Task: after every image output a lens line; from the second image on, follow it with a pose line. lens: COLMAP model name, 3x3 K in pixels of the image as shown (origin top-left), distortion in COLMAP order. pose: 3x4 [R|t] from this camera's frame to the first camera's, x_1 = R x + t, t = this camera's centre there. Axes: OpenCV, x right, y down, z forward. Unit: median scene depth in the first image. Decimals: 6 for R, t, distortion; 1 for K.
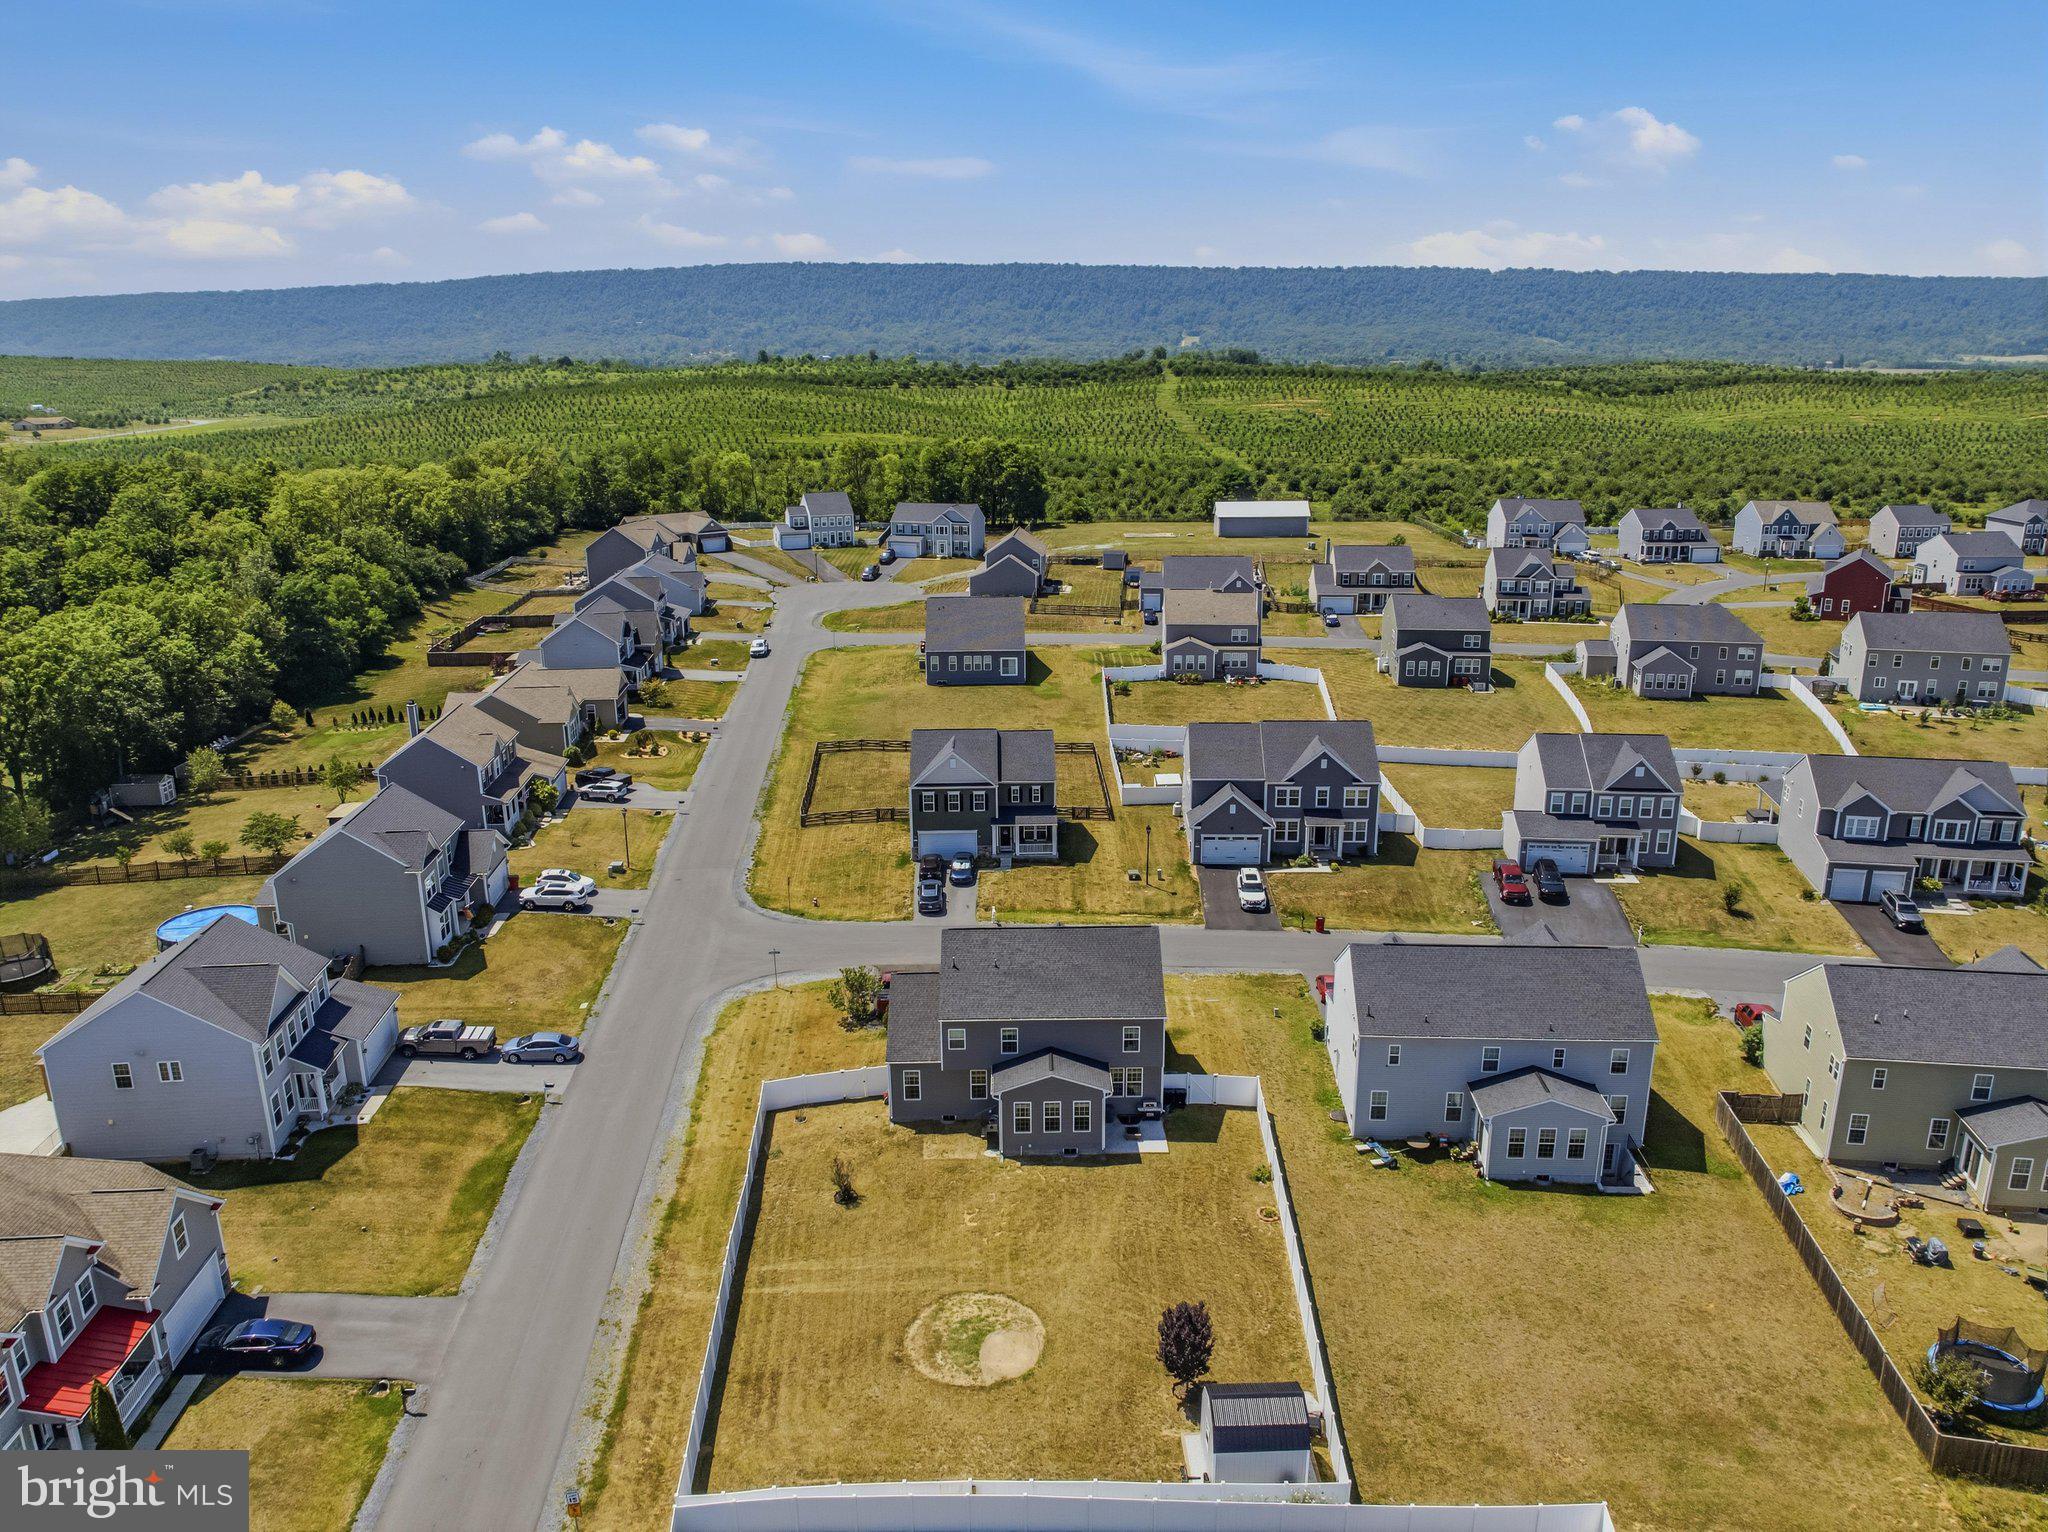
lens RADIAL K [[1441.7, 0, 1030.6], [0, 1441.7, 766.1], [0, 0, 1]] dist [-0.035702, -0.003355]
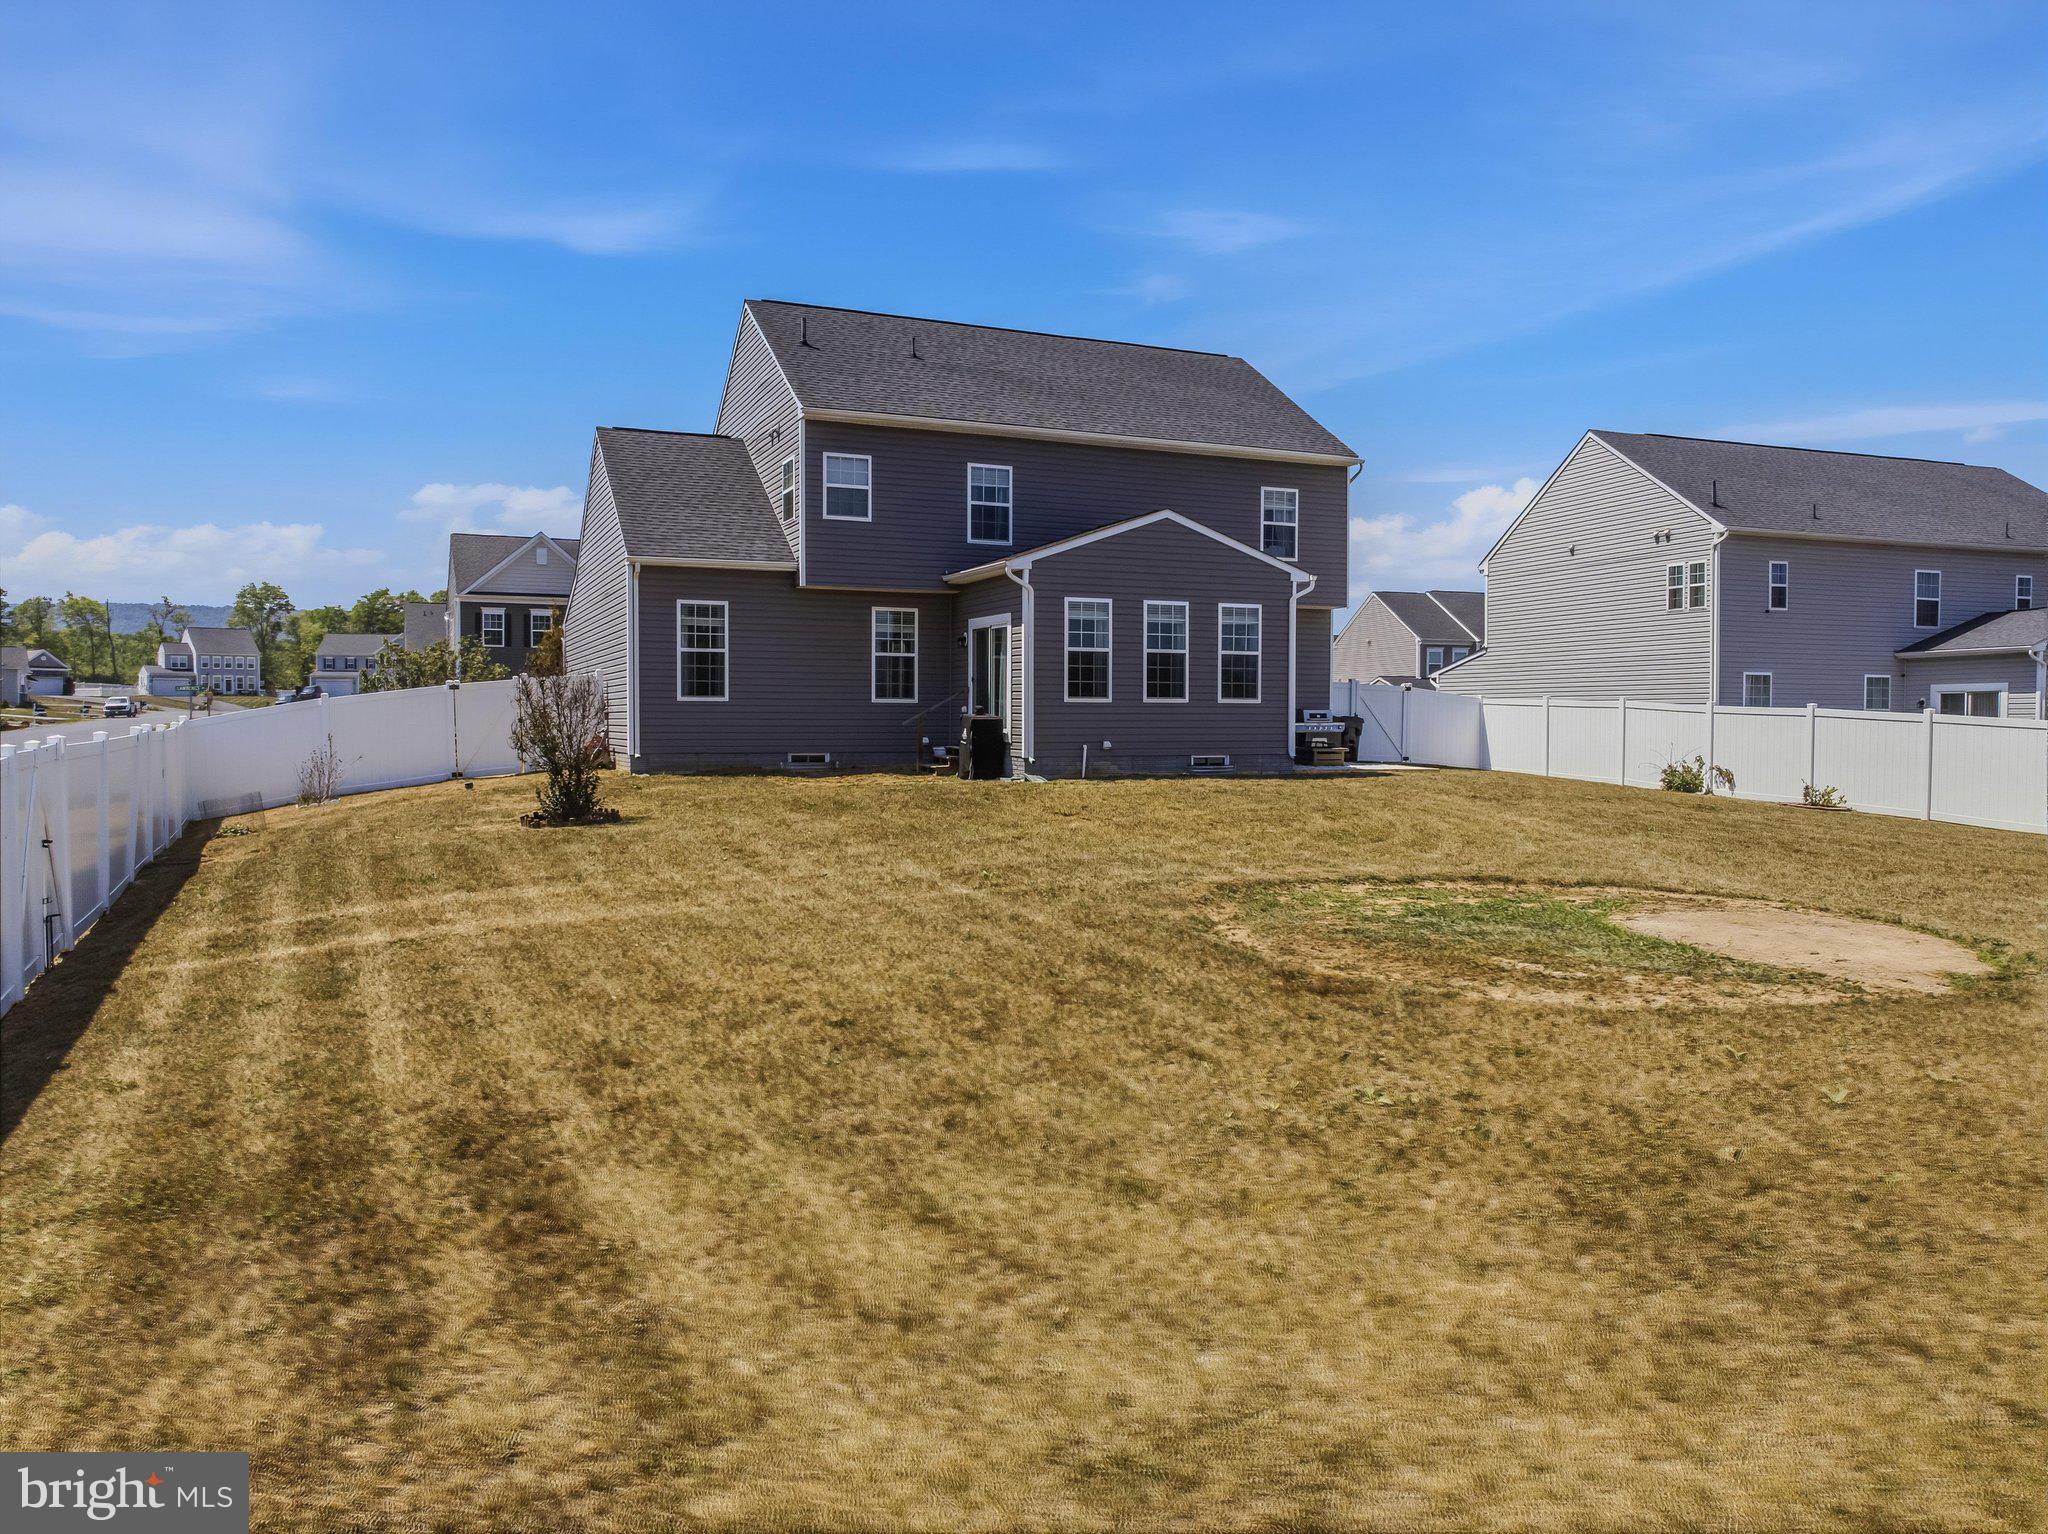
lens RADIAL K [[1441.7, 0, 1034.2], [0, 1441.7, 774.5], [0, 0, 1]] dist [-0.035702, -0.003355]
pose [[0.921226, -0.003817, 0.389010, -0.097302], [0.098208, 0.969847, -0.223053, 0.228059], [-0.376429, 0.243686, 0.893822, 0.469185]]
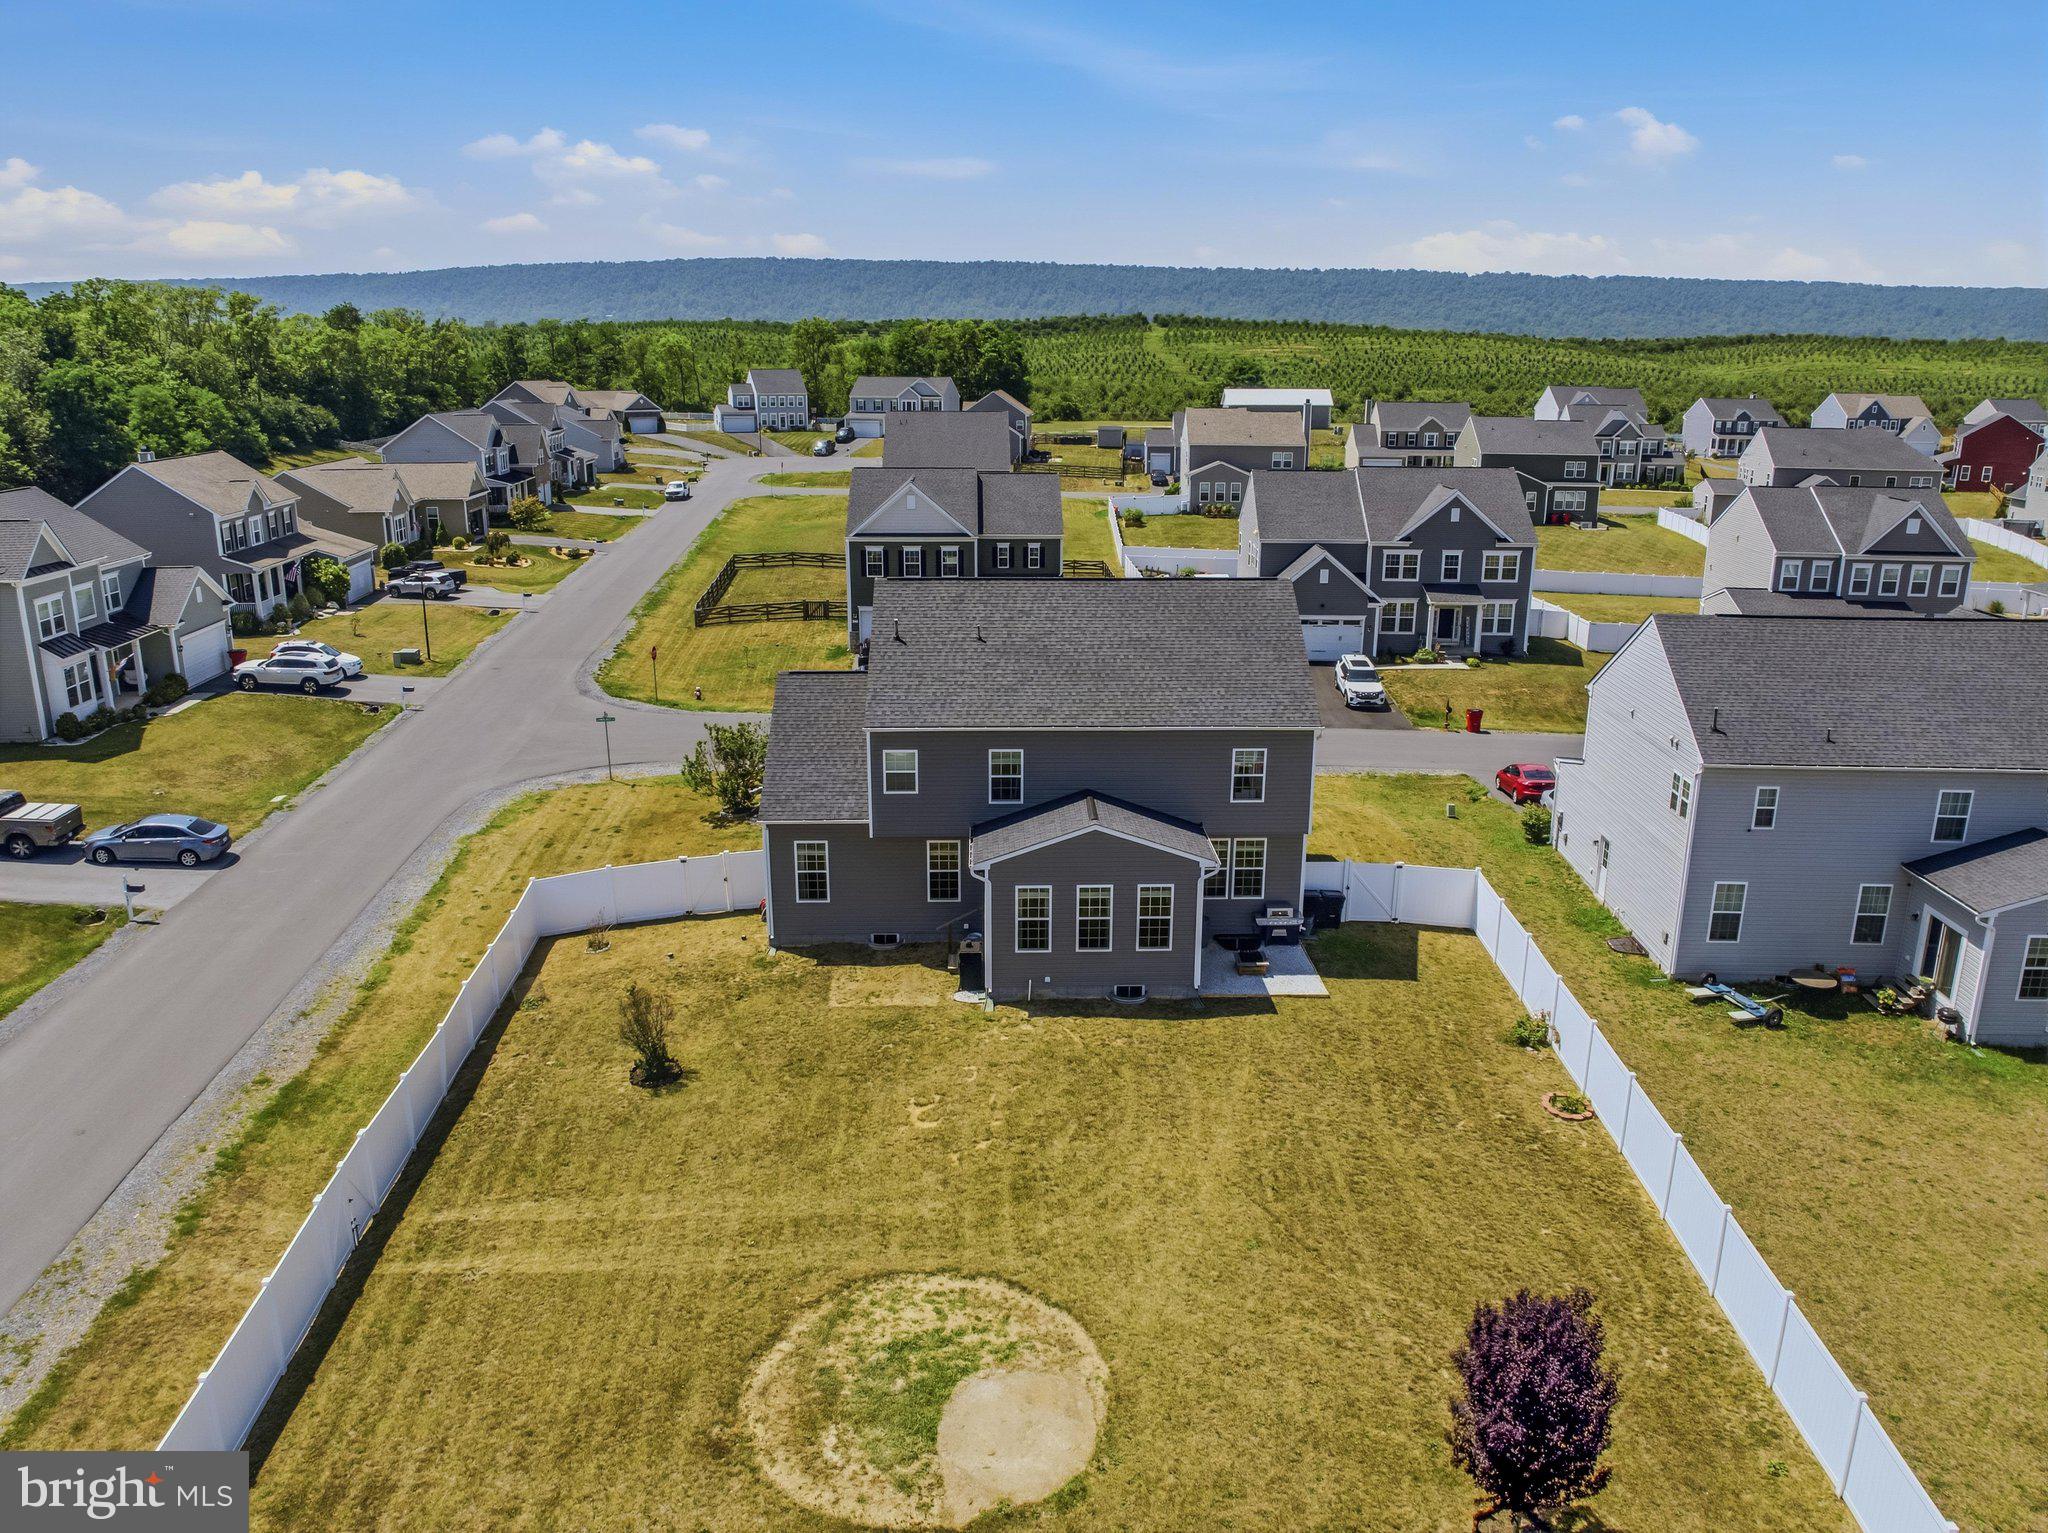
lens RADIAL K [[1441.7, 0, 1034.4], [0, 1441.7, 755.3], [0, 0, 1]] dist [-0.035702, -0.003355]
pose [[0.999722, 0.007614, 0.022324, -0.010886], [-0.007305, 0.999877, -0.013892, 0.129085], [-0.022427, 0.013725, 0.999654, 0.337966]]
